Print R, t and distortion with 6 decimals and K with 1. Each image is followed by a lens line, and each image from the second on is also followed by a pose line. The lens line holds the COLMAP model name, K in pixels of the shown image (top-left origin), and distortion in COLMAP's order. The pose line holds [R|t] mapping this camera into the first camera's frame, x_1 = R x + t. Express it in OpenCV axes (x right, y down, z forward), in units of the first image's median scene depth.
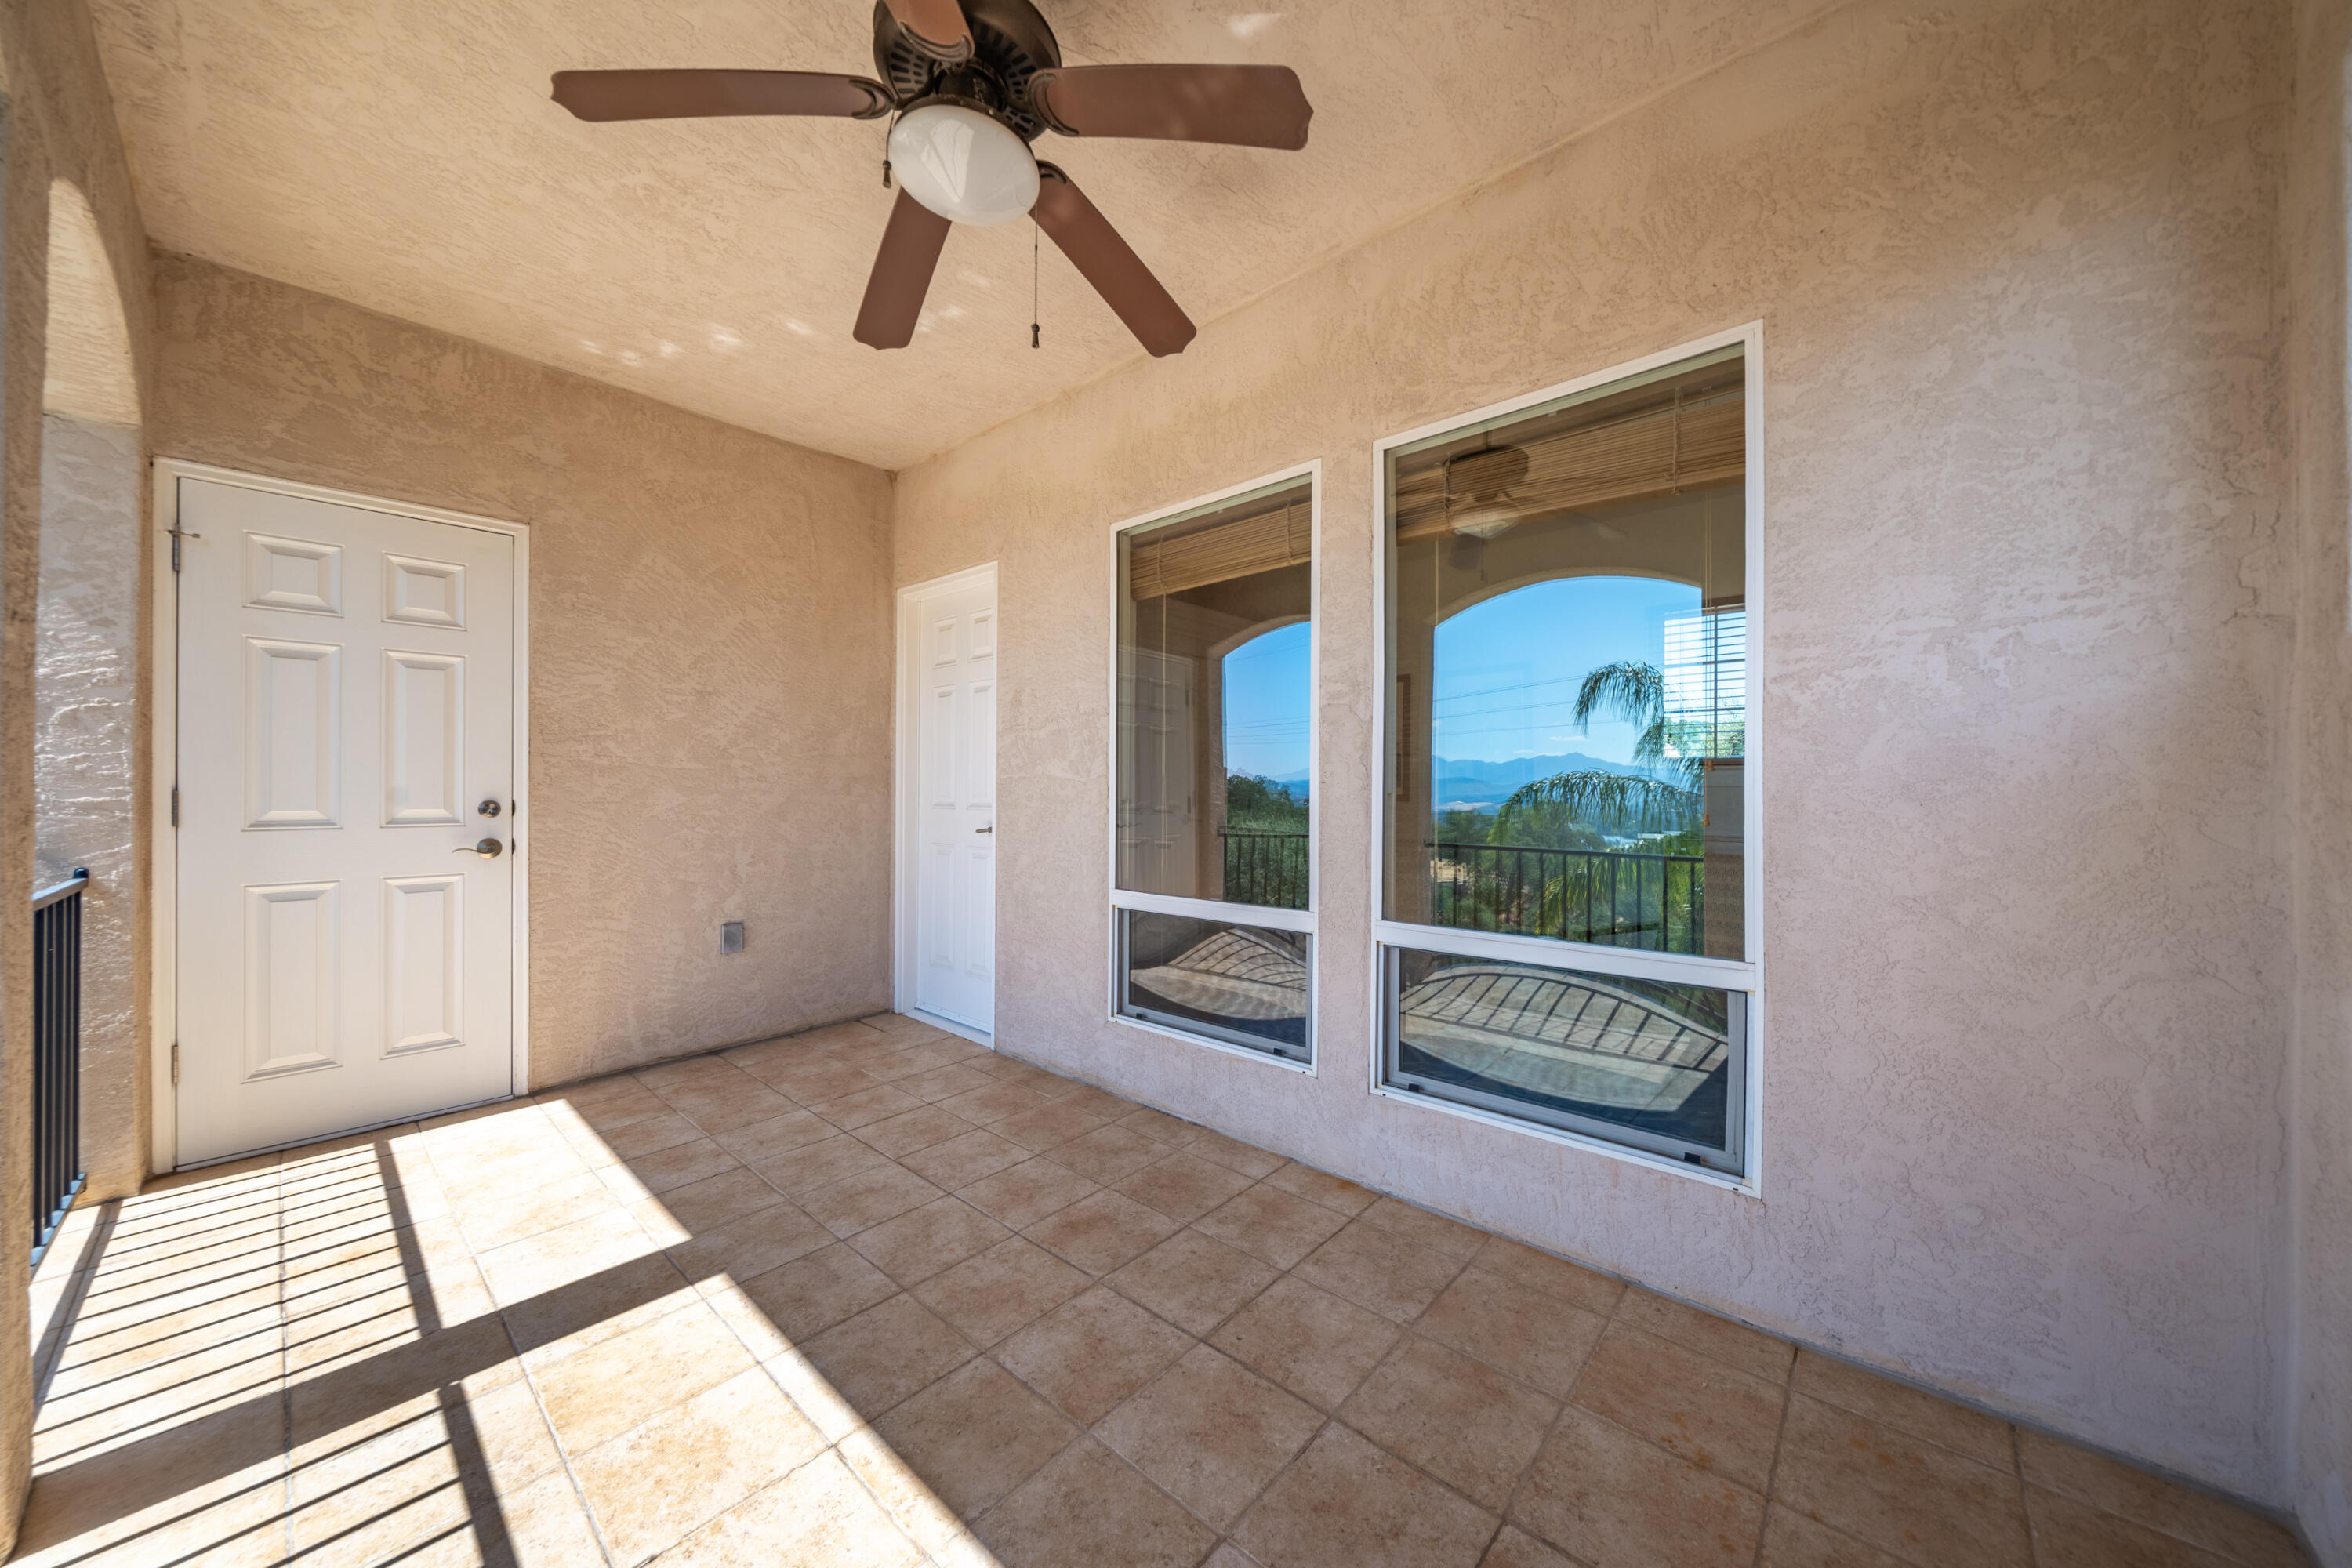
lens RADIAL K [[814.6, 0, 1176.0], [0, 814.6, 784.0], [0, 0, 1]] dist [-0.000200, -0.000148]
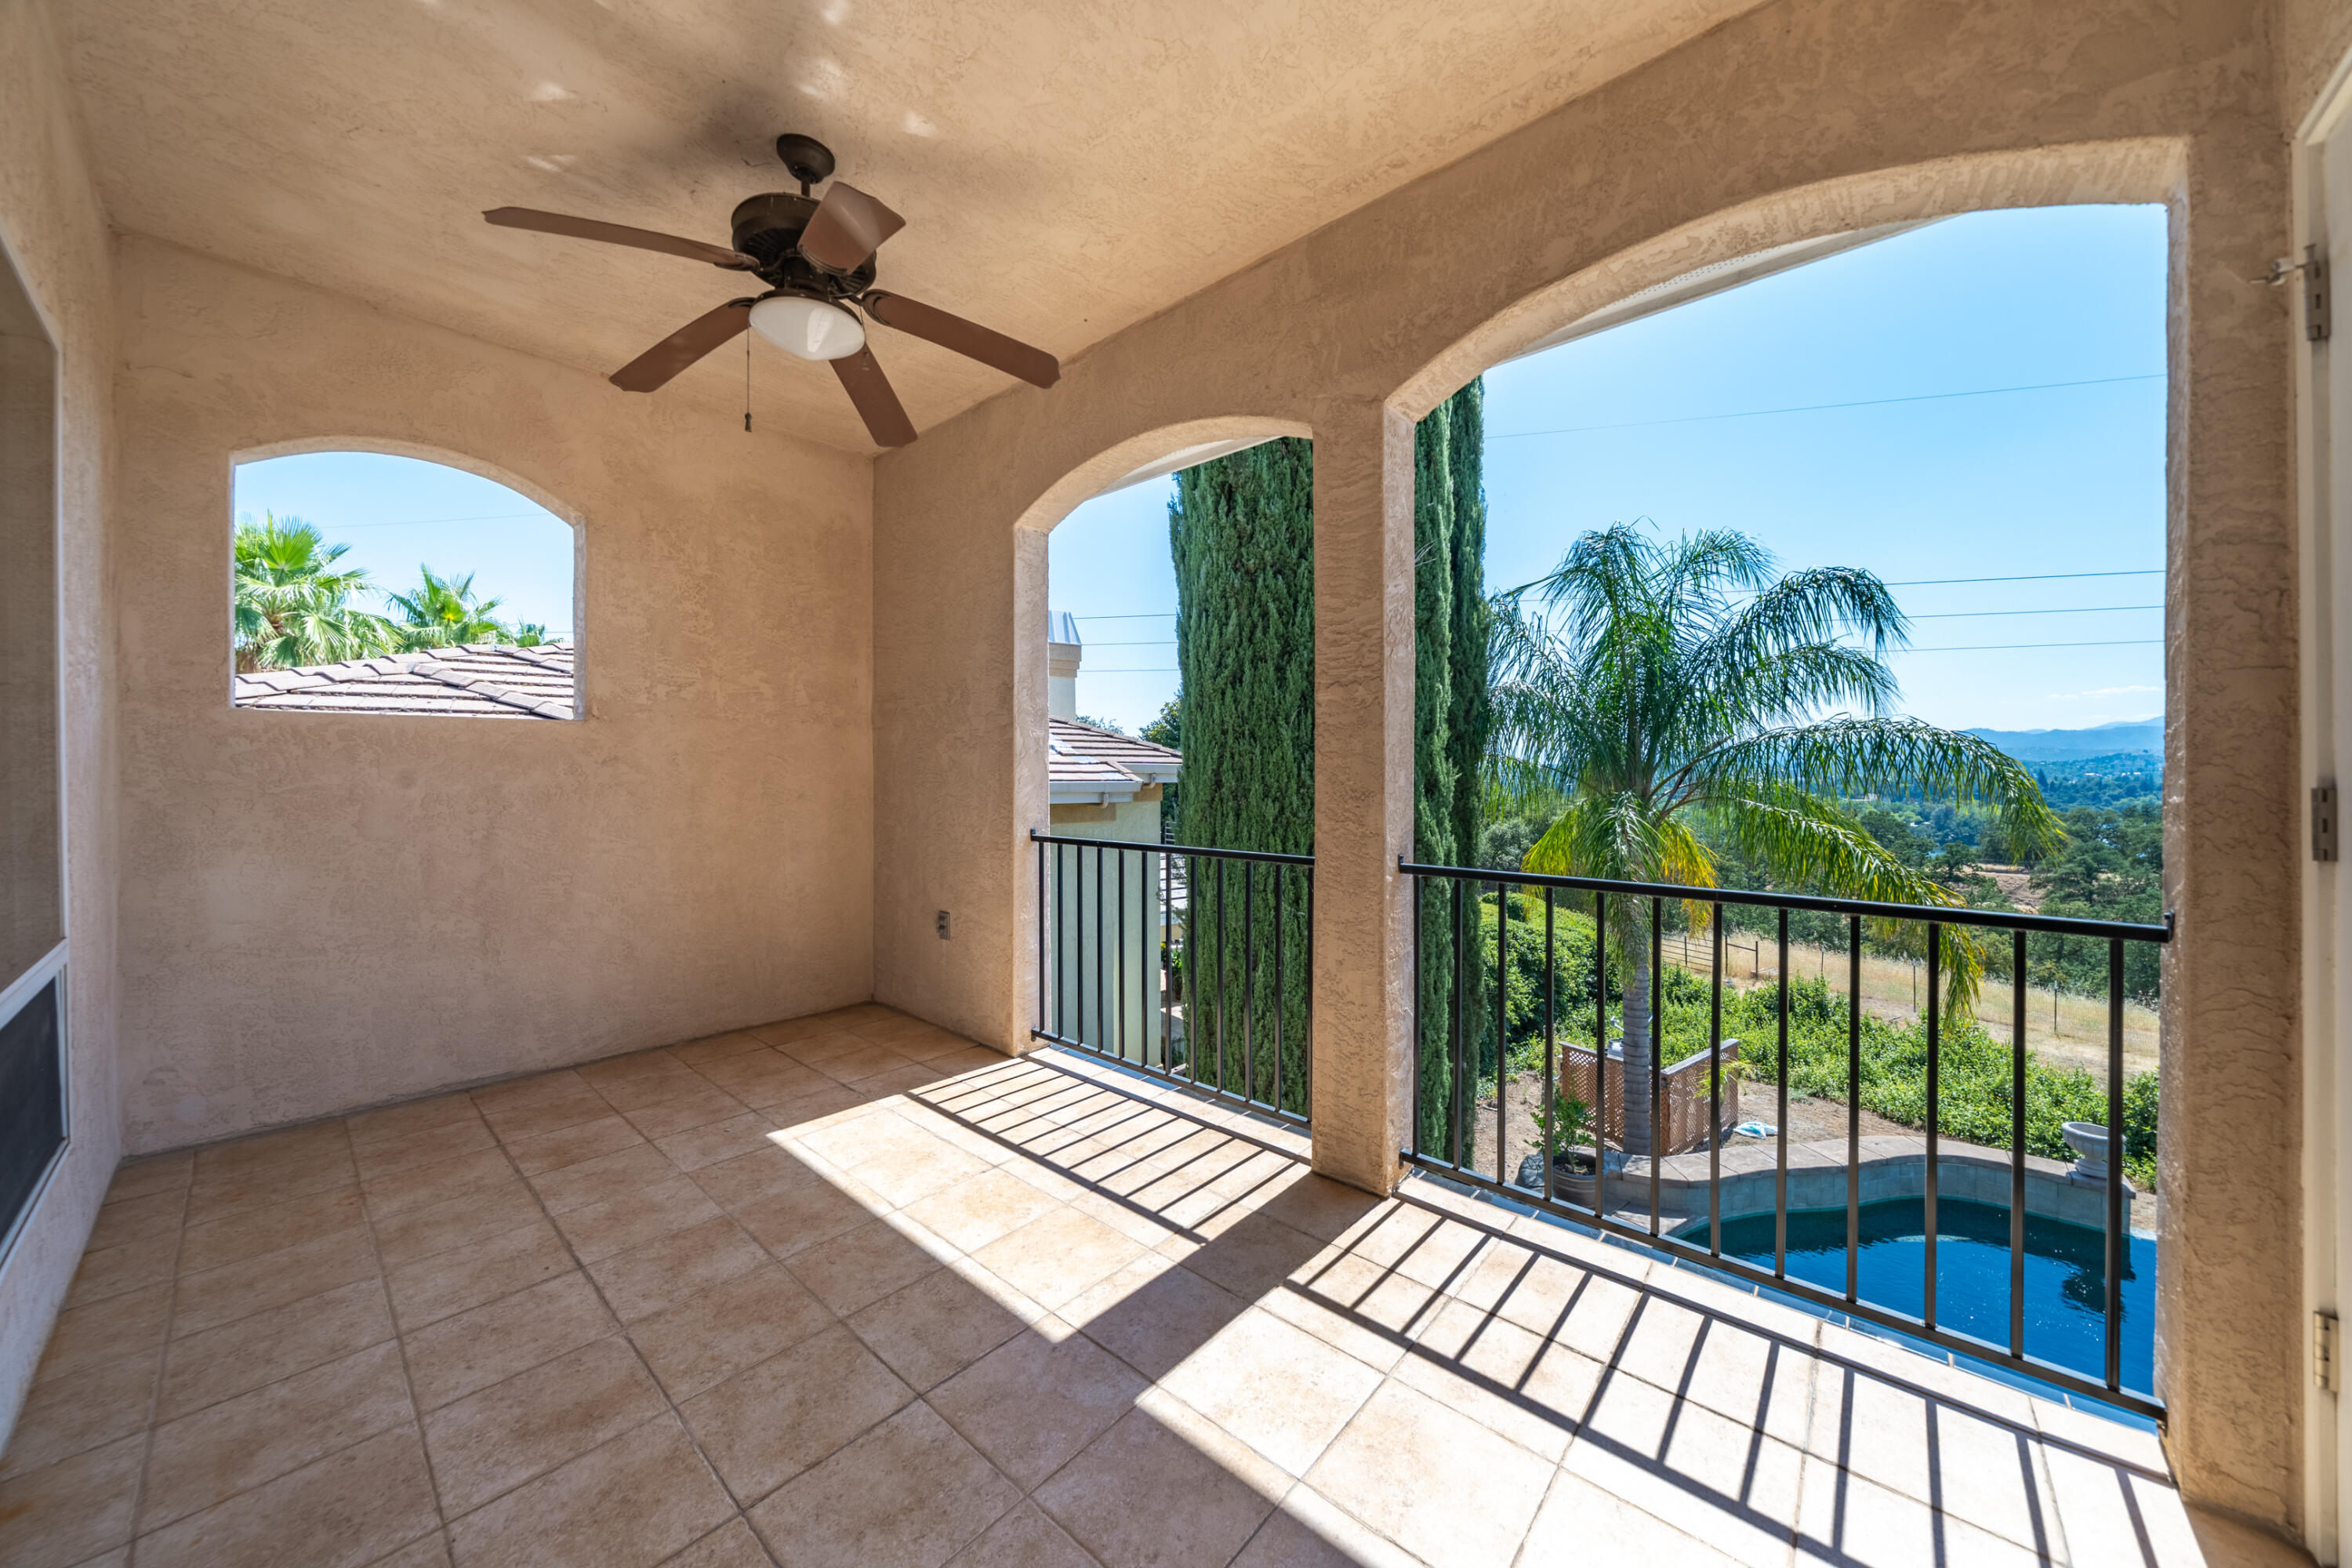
lens RADIAL K [[818.2, 0, 1176.0], [0, 818.2, 784.0], [0, 0, 1]] dist [-0.006647, -0.000093]
pose [[-0.999927, -0.003352, -0.011571, -0.728756], [-0.003416, 0.999979, 0.005525, 0.007276], [0.011552, 0.005564, -0.999918, 2.007299]]
